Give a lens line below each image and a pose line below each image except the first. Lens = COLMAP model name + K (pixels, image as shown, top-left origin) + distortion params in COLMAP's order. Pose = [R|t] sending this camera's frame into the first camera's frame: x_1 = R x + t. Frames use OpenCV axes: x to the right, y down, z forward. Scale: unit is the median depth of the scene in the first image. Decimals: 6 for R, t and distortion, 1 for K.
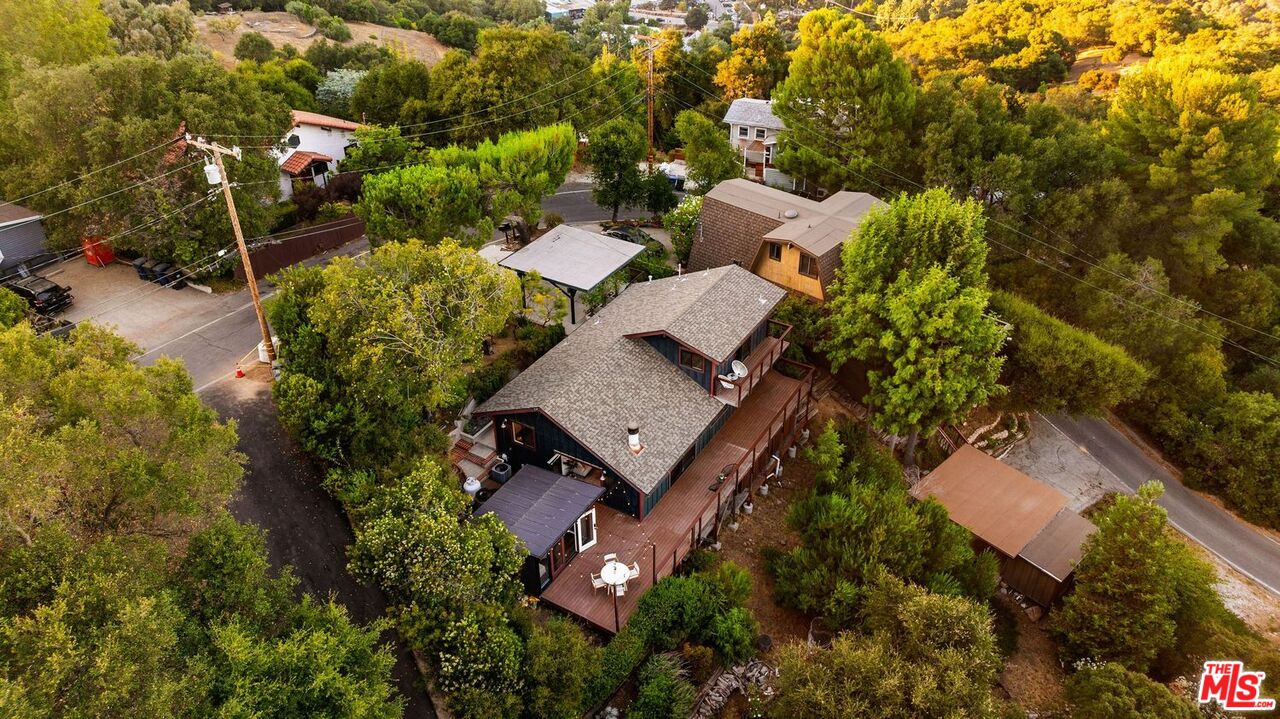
lens RADIAL K [[885.9, 0, 641.4], [0, 885.9, 362.2], [0, 0, 1]] dist [0.000921, 0.002509]
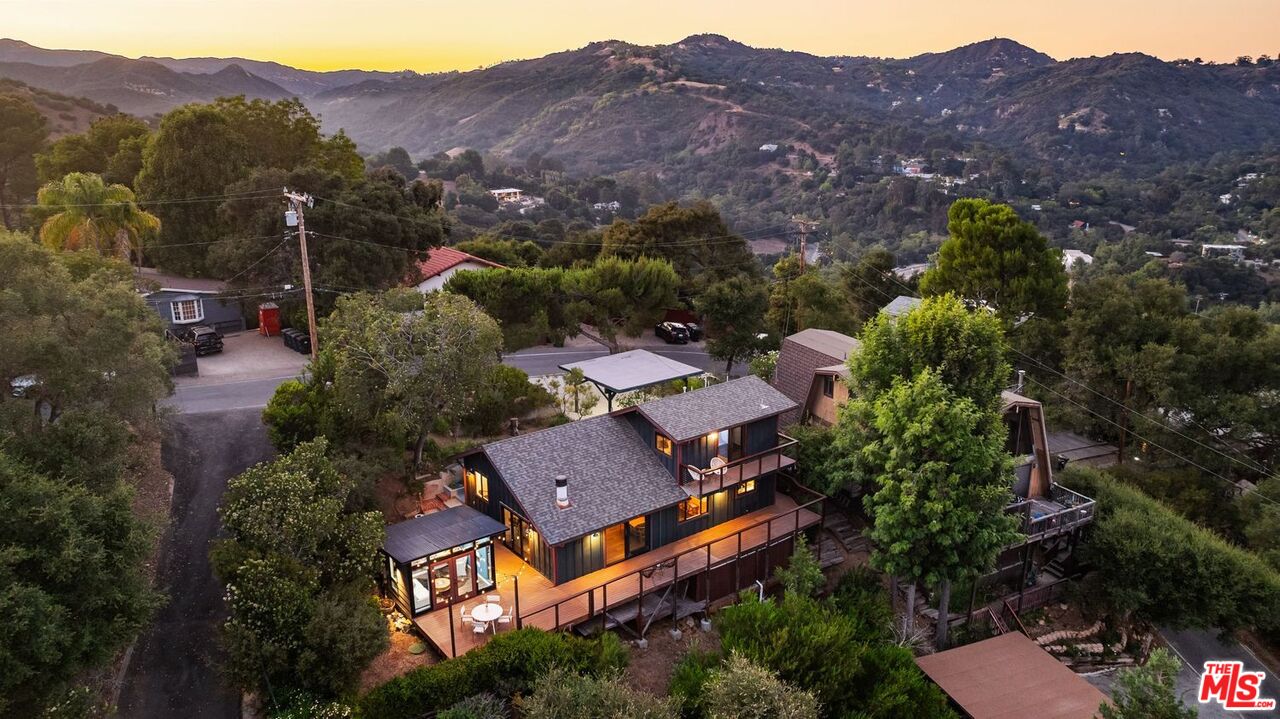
lens RADIAL K [[885.9, 0, 641.8], [0, 885.9, 360.2], [0, 0, 1]] dist [0.000921, 0.002509]
pose [[0.932338, 0.106324, -0.345602, 0.294686], [-0.204670, 0.943117, -0.261994, 0.139265], [0.298087, 0.315001, 0.901065, 0.081690]]
